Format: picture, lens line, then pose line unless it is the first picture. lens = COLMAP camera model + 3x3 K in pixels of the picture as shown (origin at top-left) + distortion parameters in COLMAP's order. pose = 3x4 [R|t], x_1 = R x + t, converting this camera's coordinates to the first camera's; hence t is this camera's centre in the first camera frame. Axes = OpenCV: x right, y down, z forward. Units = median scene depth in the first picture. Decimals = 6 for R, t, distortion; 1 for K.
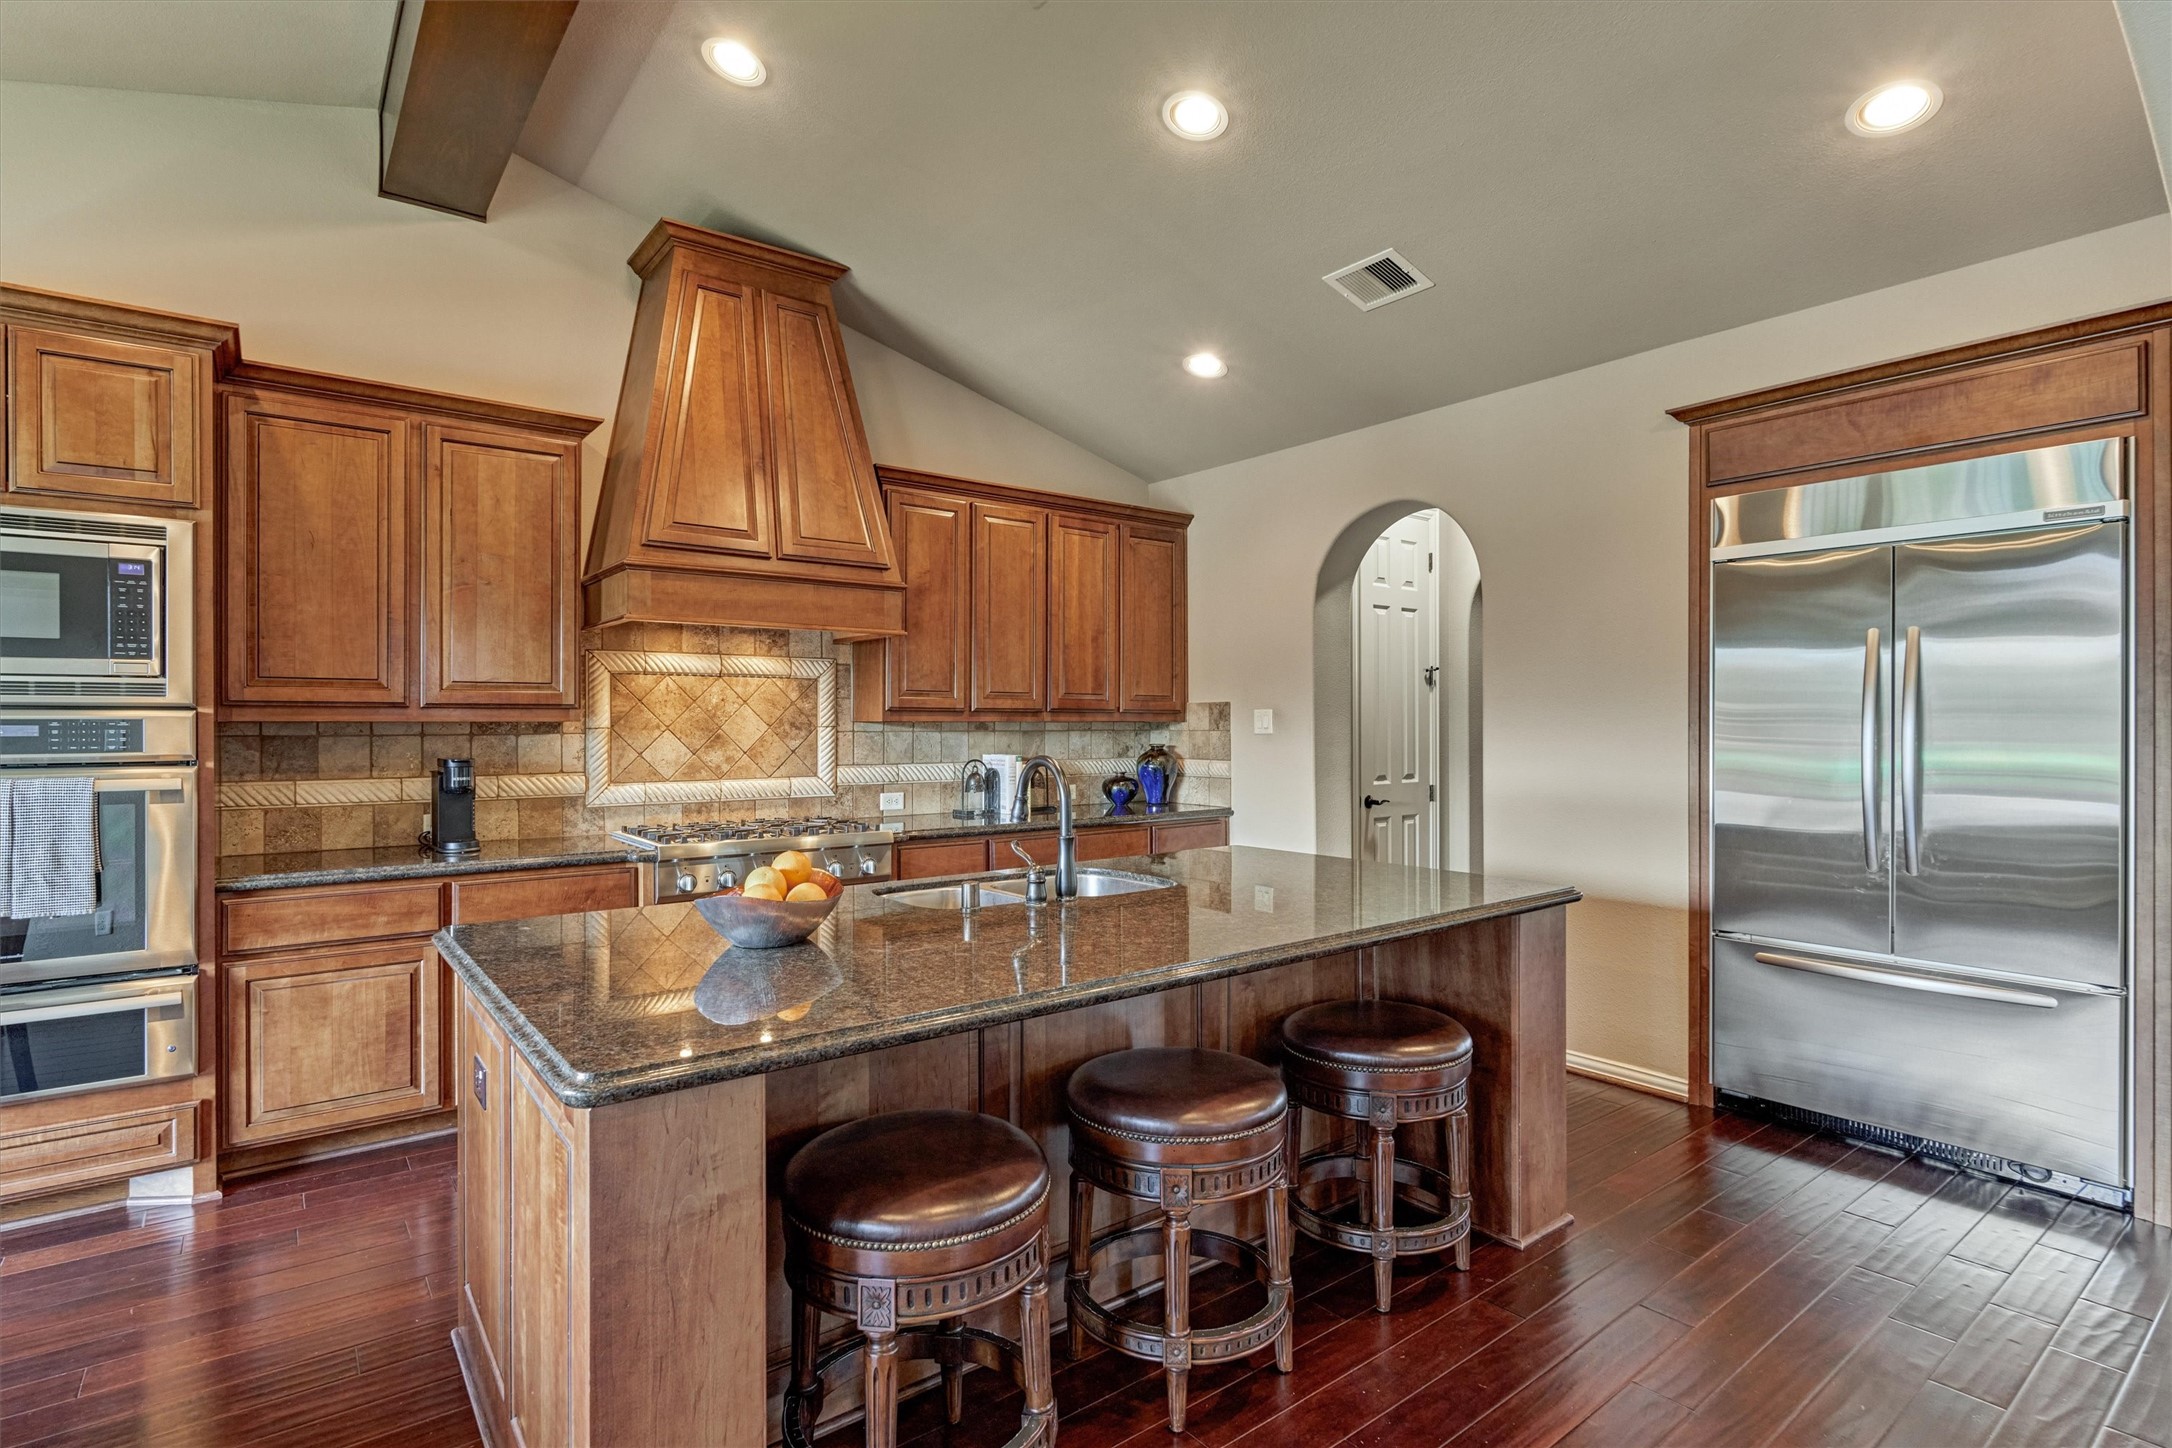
lens RADIAL K [[1063.8, 0, 1086.0], [0, 1063.8, 724.0], [0, 0, 1]] dist [-0.001091, 0.000044]
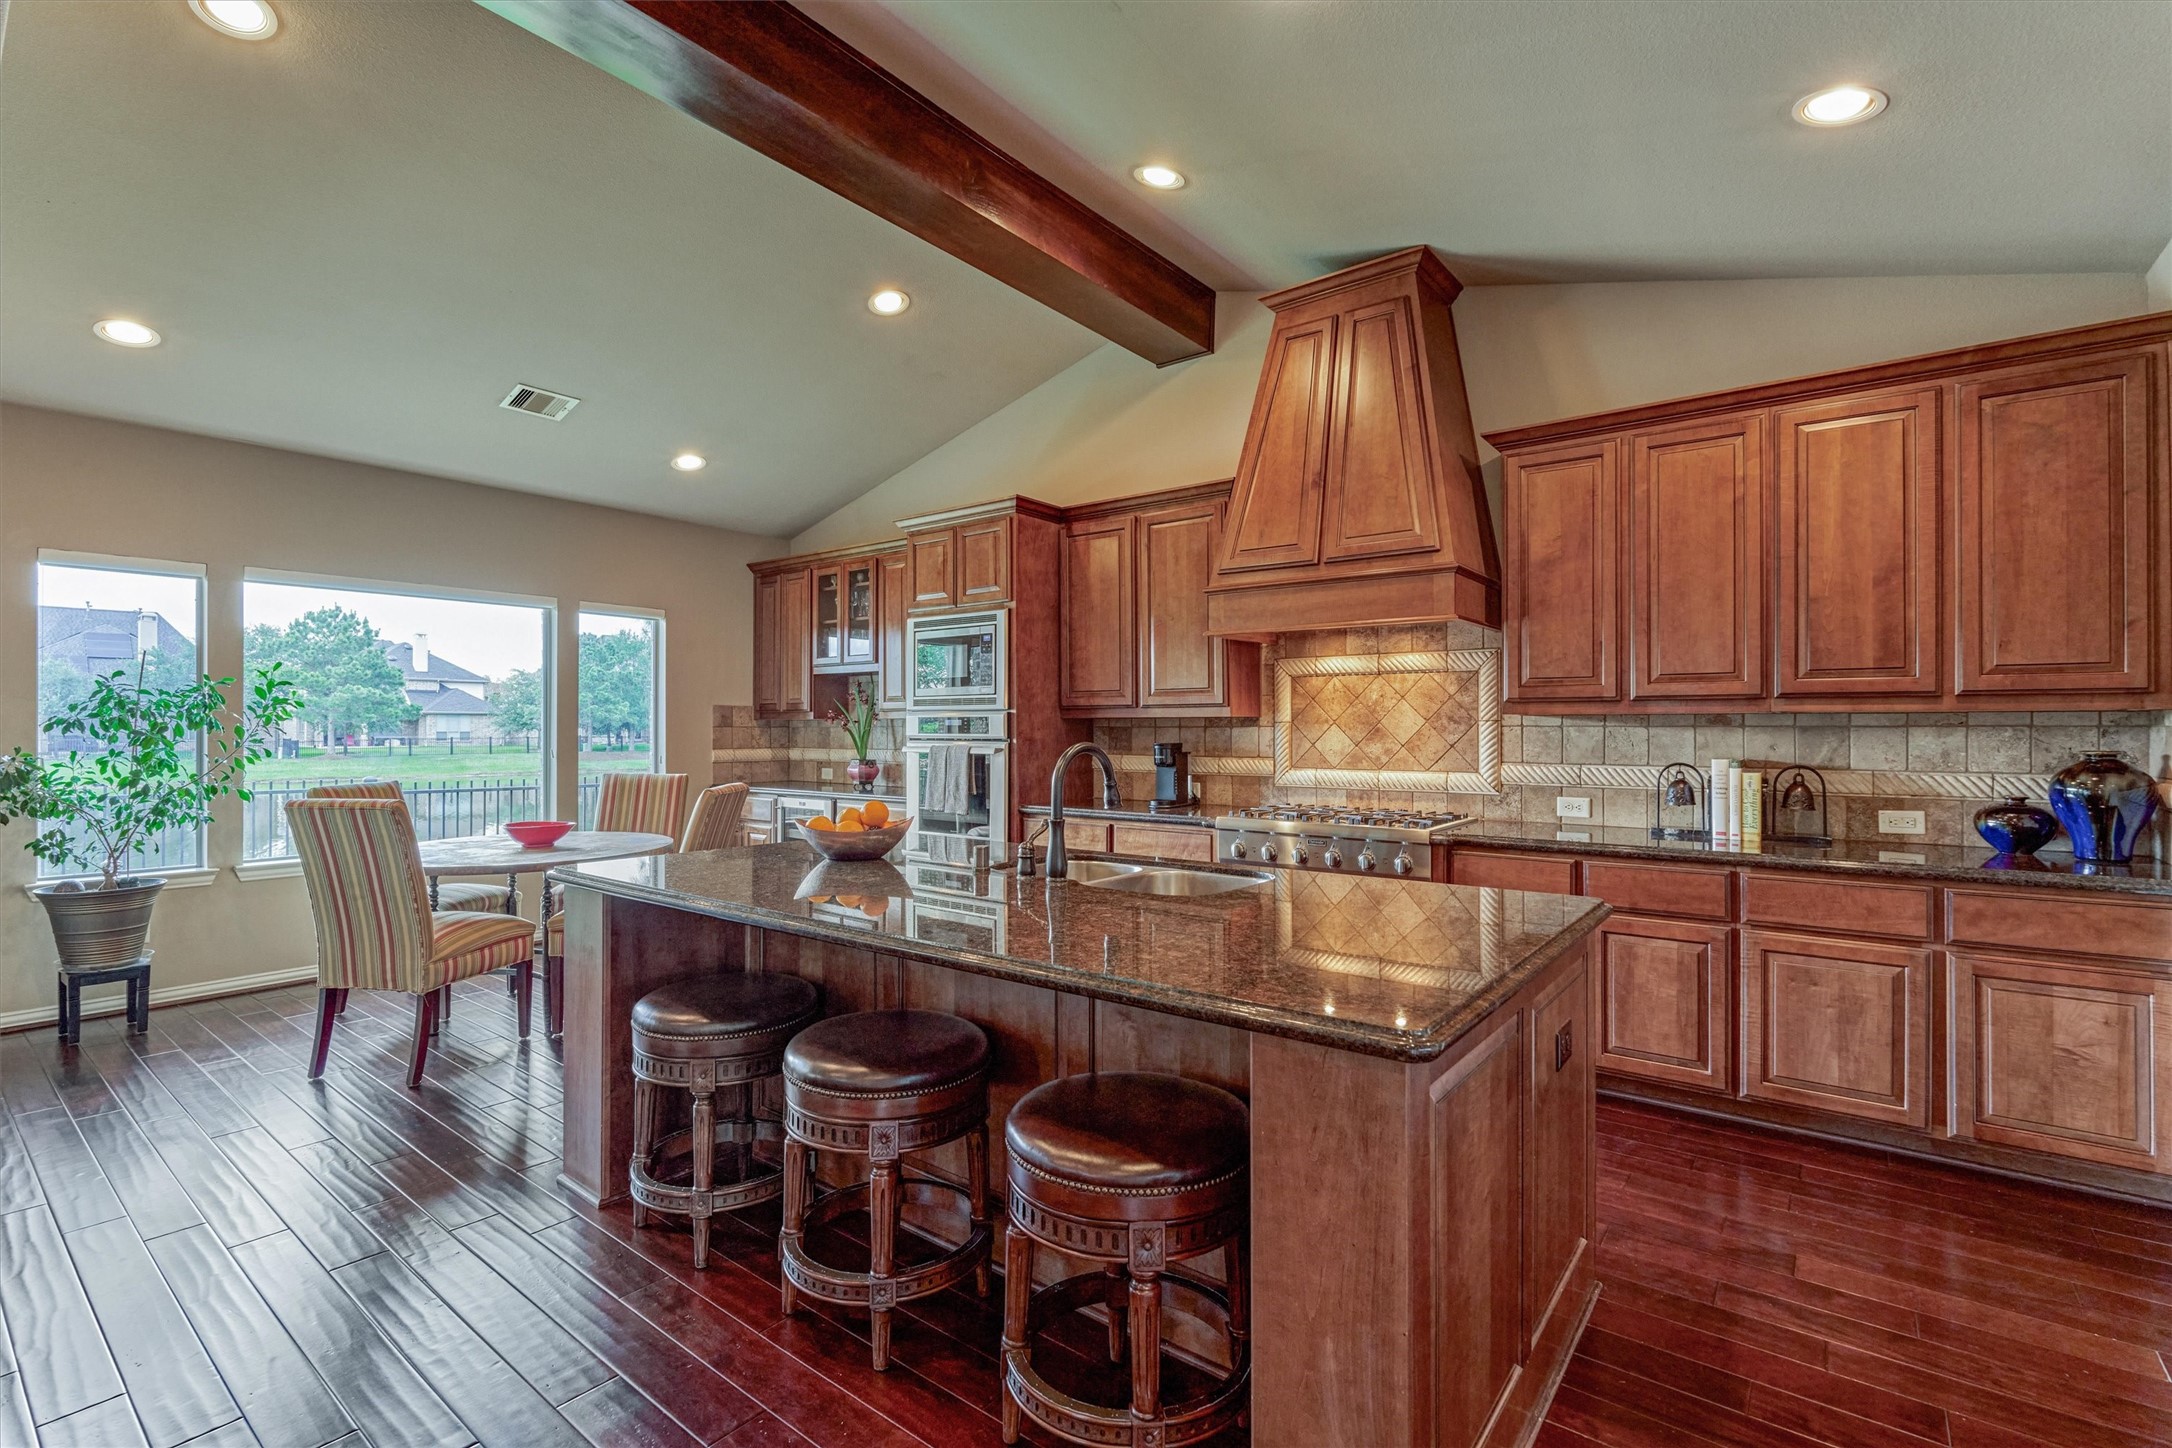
lens RADIAL K [[974.3, 0, 1086.0], [0, 974.3, 724.0], [0, 0, 1]] dist [-0.002019, -0.000155]
pose [[0.244514, -0.000180, -0.969646, 0.530449], [0.001060, 0.999999, 0.000082, 0.005246], [0.969645, -0.001048, 0.244514, 0.462150]]
